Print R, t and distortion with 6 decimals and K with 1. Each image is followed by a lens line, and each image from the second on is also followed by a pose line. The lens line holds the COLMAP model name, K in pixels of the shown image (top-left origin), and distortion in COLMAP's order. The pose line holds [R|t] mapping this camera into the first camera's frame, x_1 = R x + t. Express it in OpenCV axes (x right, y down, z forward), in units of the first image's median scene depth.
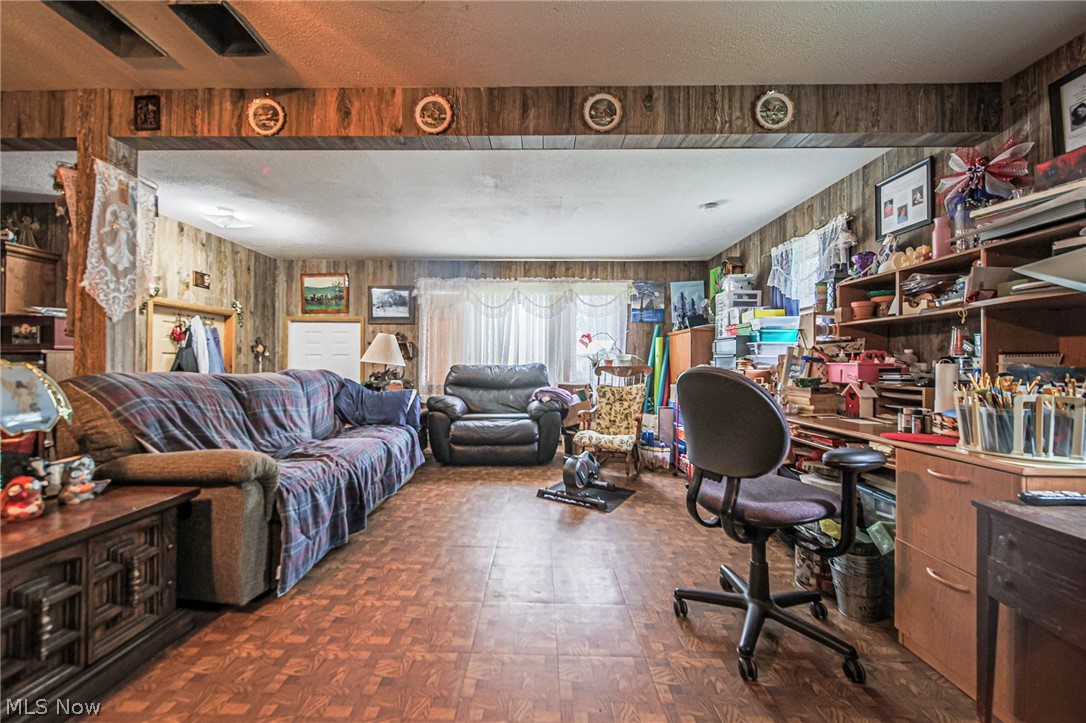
lens RADIAL K [[388.0, 0, 536.5], [0, 388.0, 361.2], [0, 0, 1]] dist [-0.000195, -0.000624]
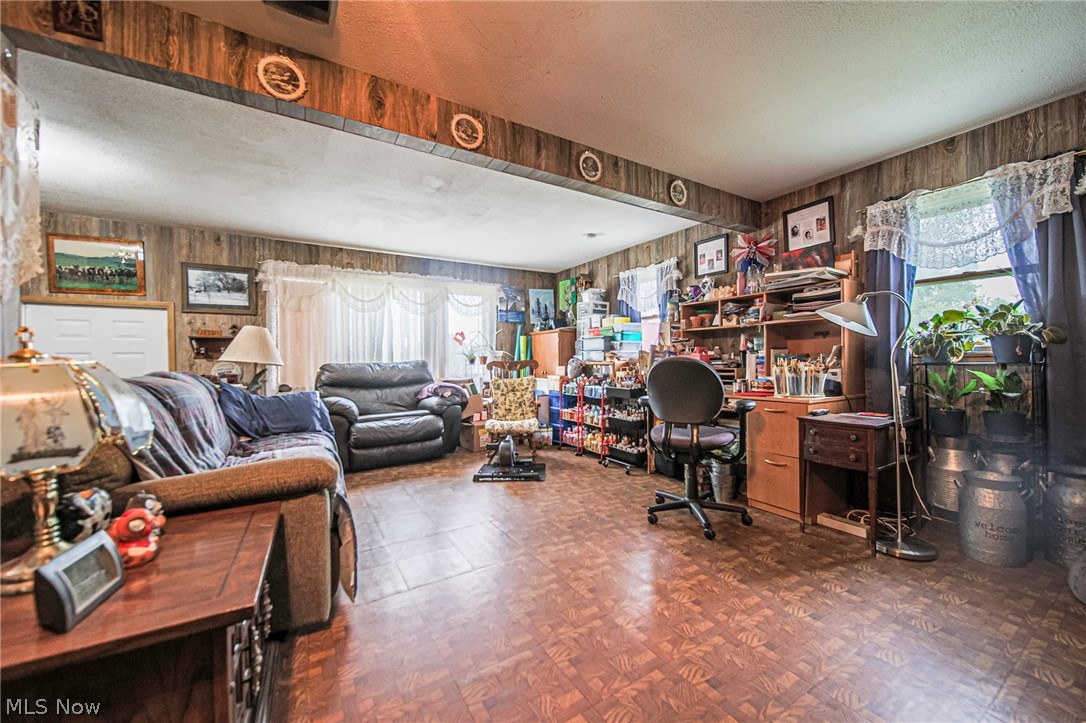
lens RADIAL K [[388.0, 0, 545.3], [0, 388.0, 361.8], [0, 0, 1]] dist [-0.000195, -0.000624]
pose [[0.853697, -0.018795, 0.520430, -0.482204], [0.014763, 0.999820, 0.011891, 0.004518], [-0.520560, -0.002468, 0.853821, -0.039239]]
